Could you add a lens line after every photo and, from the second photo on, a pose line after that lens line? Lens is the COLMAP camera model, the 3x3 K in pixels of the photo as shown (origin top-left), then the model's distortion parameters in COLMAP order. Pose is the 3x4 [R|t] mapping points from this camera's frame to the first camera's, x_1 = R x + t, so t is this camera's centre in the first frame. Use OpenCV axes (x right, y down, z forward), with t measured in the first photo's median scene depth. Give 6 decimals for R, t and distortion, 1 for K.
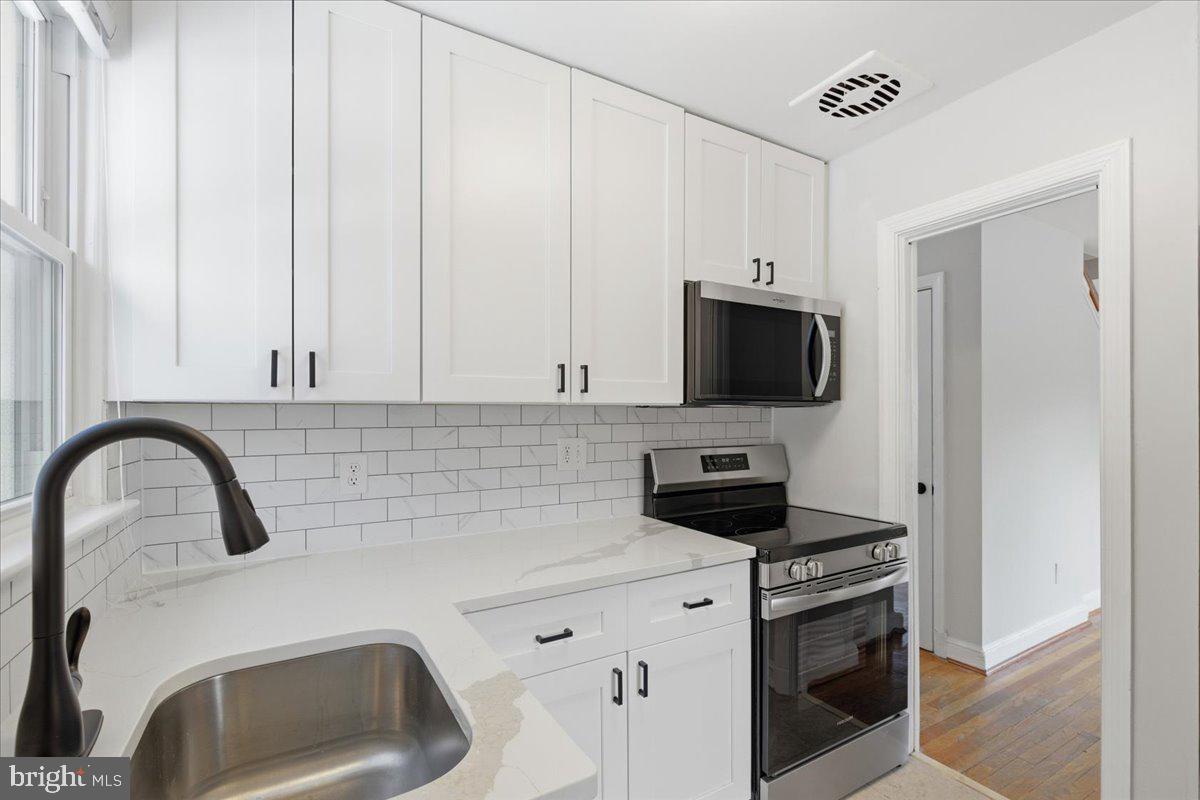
lens RADIAL K [[517.5, 0, 615.2], [0, 517.5, 412.8], [0, 0, 1]] dist [0.001955, 0.000231]
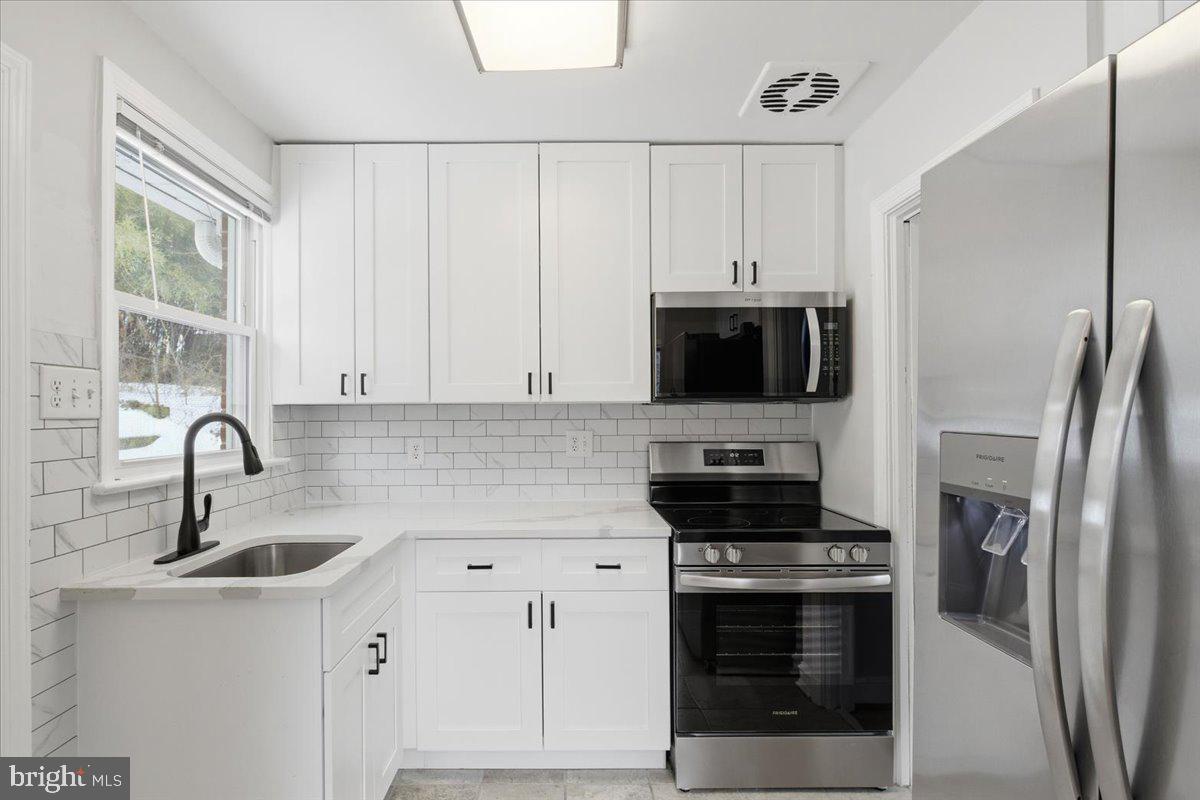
lens RADIAL K [[551.0, 0, 609.4], [0, 551.0, 410.3], [0, 0, 1]] dist [-0.001719, -0.000439]
pose [[0.872927, -0.006382, -0.487809, 0.652081], [0.004063, 0.999975, -0.005812, 0.009031], [0.487834, 0.003091, 0.872931, -0.100920]]
